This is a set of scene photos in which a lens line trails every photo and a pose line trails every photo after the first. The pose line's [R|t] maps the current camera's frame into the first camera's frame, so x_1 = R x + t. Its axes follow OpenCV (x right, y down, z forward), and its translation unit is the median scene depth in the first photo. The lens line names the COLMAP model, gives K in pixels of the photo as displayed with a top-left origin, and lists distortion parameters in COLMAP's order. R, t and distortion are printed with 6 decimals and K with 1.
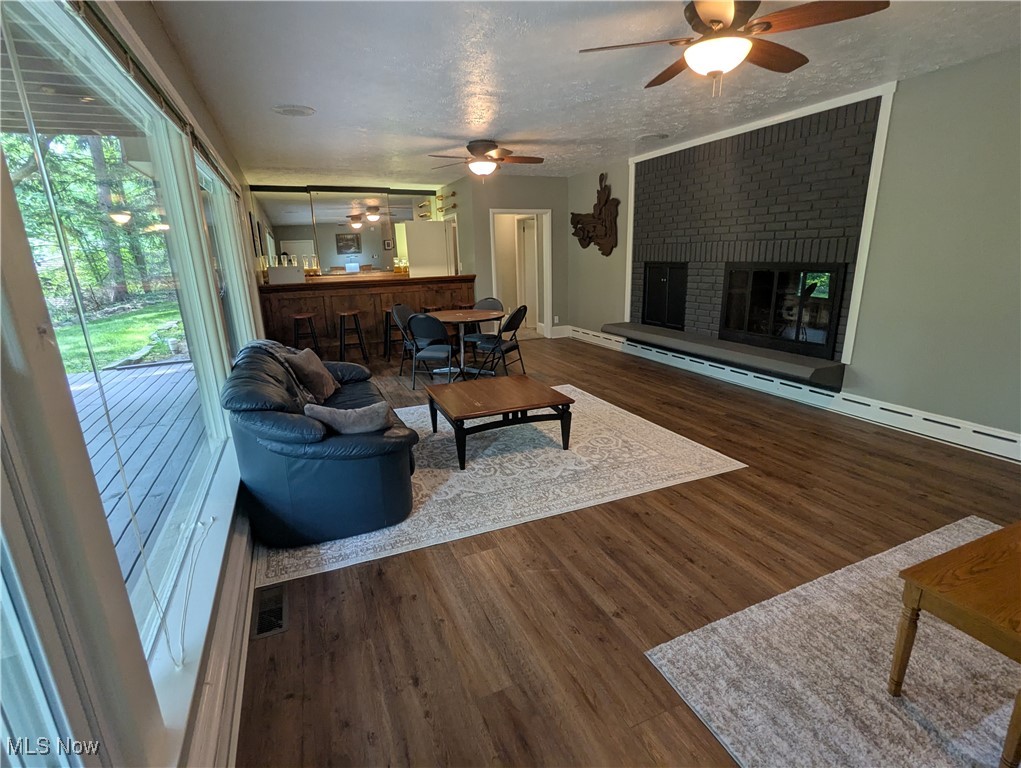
lens RADIAL K [[487.9, 0, 510.5], [0, 487.9, 384.0], [0, 0, 1]] dist [0.008416, -0.000510]
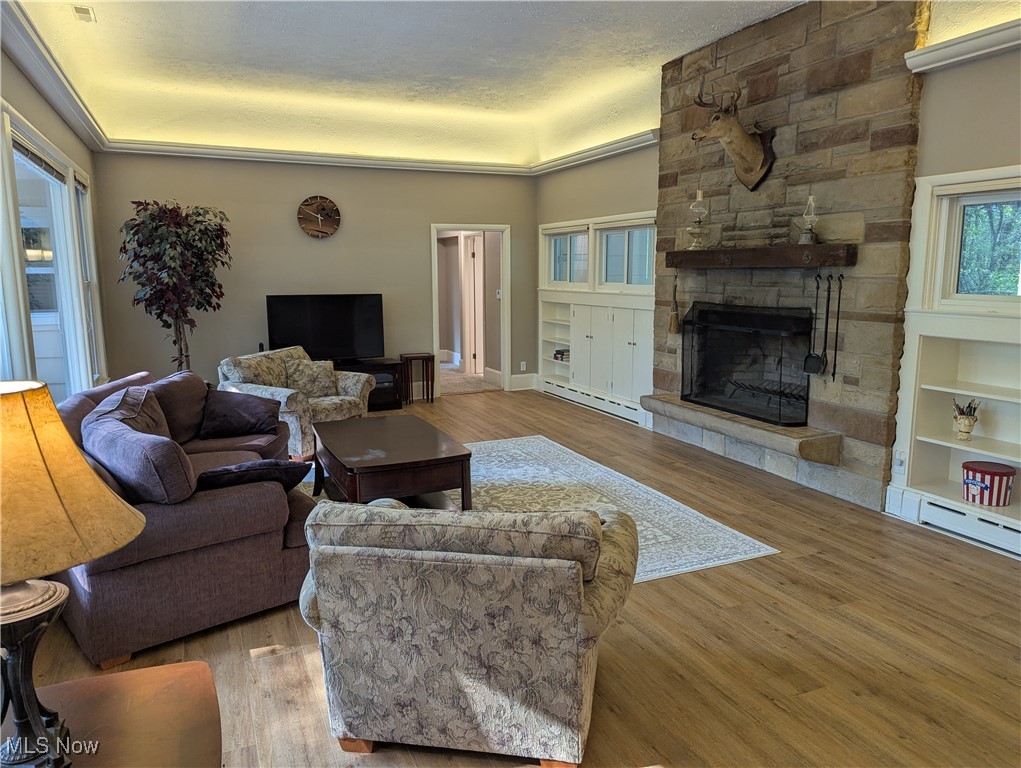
lens RADIAL K [[722.9, 0, 510.5], [0, 722.9, 384.0], [0, 0, 1]] dist [0.000280, -0.000039]
pose [[-0.014504, -0.134033, 0.990871, -1.299408], [0.269197, 0.953862, 0.132967, -0.228606], [-0.962976, 0.268668, 0.022247, 0.866507]]
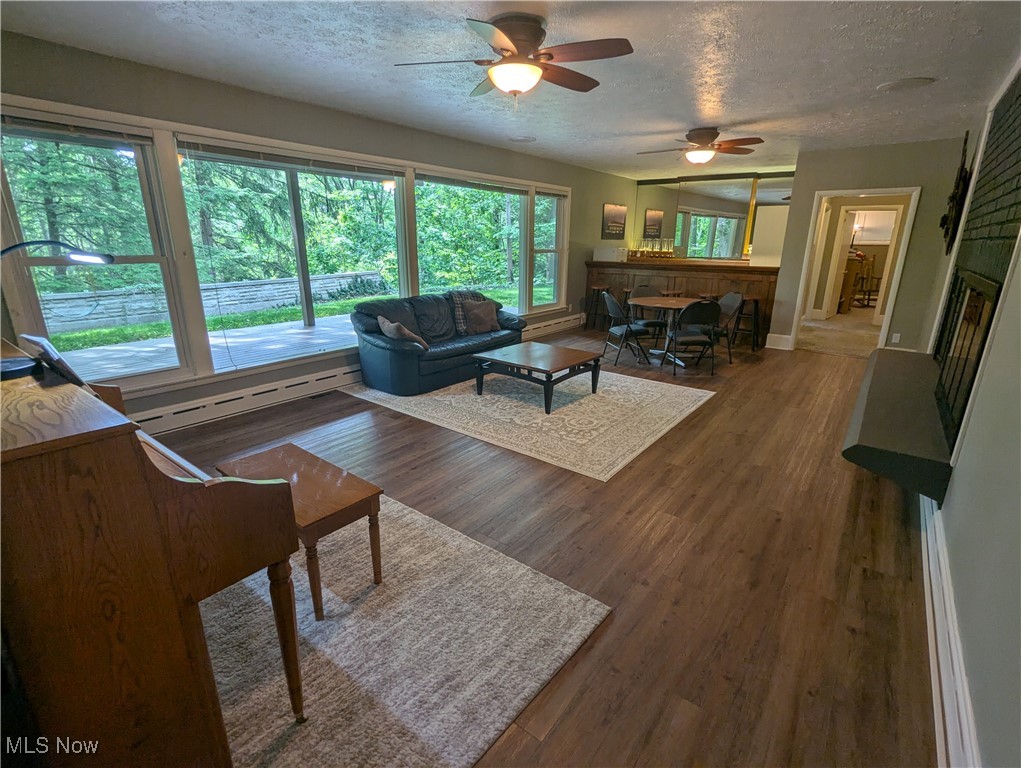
lens RADIAL K [[487.9, 0, 510.5], [0, 487.9, 384.0], [0, 0, 1]] dist [0.008416, -0.000510]
pose [[0.481316, 0.281106, -0.830249, 0.971907], [-0.252185, 0.951544, 0.175976, -0.110089], [0.839486, 0.124676, 0.528884, 0.288764]]
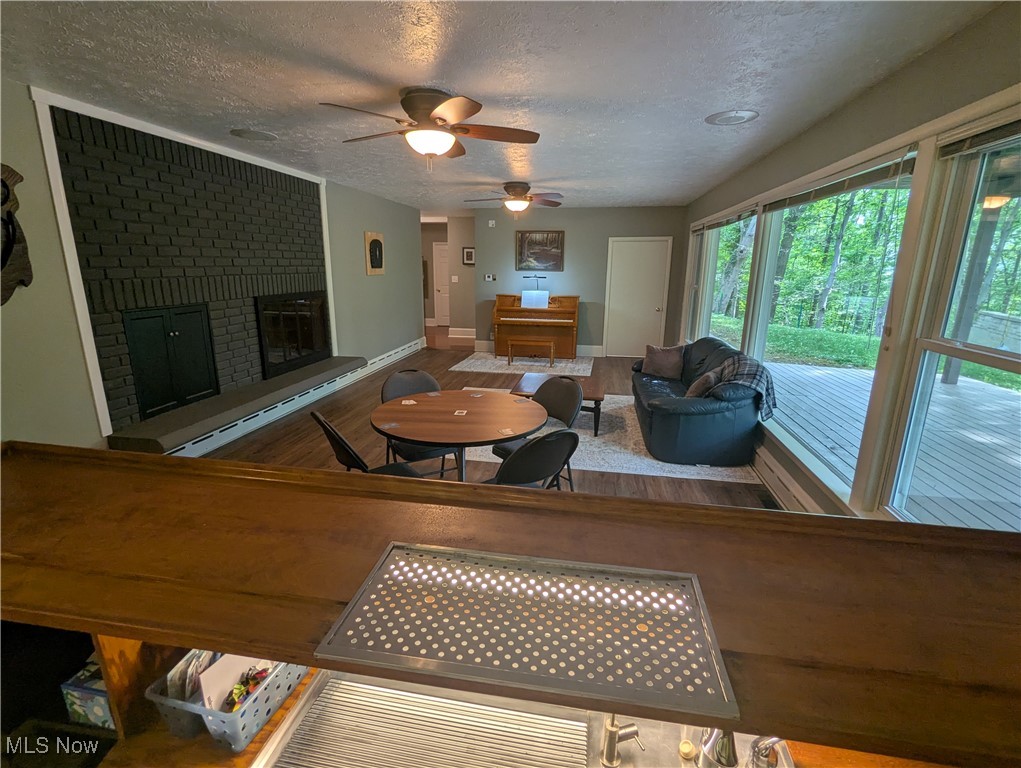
lens RADIAL K [[487.9, 0, 510.5], [0, 487.9, 384.0], [0, 0, 1]] dist [0.008416, -0.000510]
pose [[-0.833059, -0.115041, 0.541090, -0.640463], [0.156729, 0.888974, 0.430303, -0.579517], [-0.530518, 0.443272, -0.722537, 2.023474]]
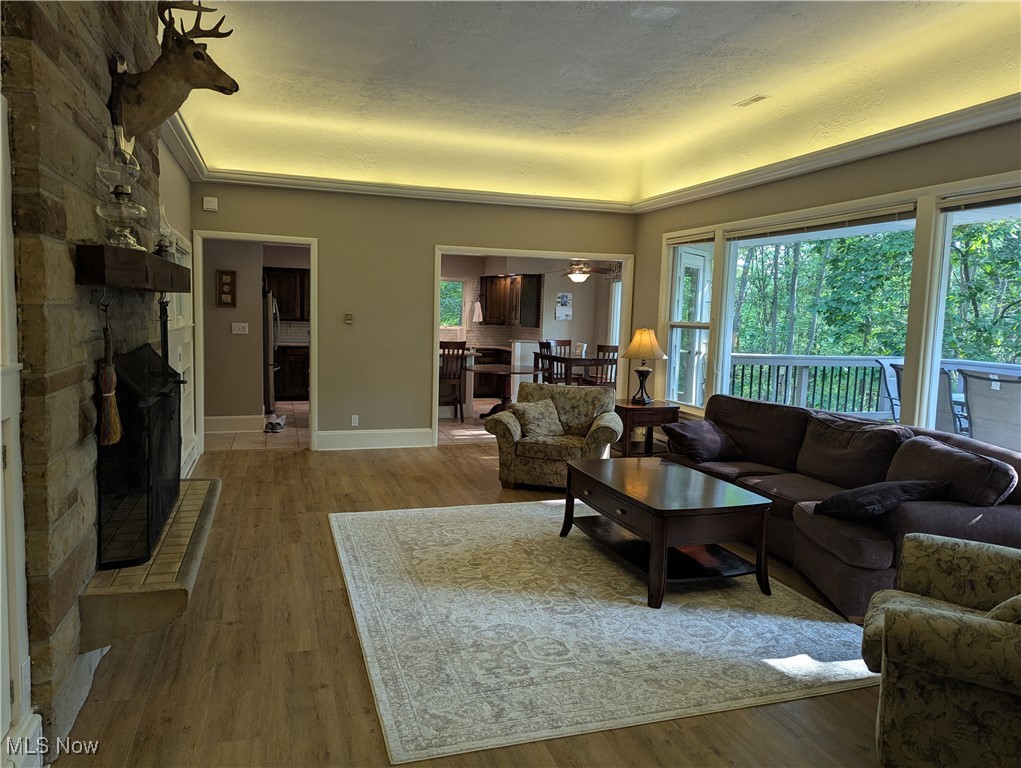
lens RADIAL K [[722.9, 0, 510.5], [0, 722.9, 384.0], [0, 0, 1]] dist [0.000280, -0.000039]
pose [[-0.082582, 0.122632, -0.989010, 0.988900], [-0.288977, 0.946817, 0.141530, -0.281506], [0.953768, 0.297489, -0.042752, 0.894733]]
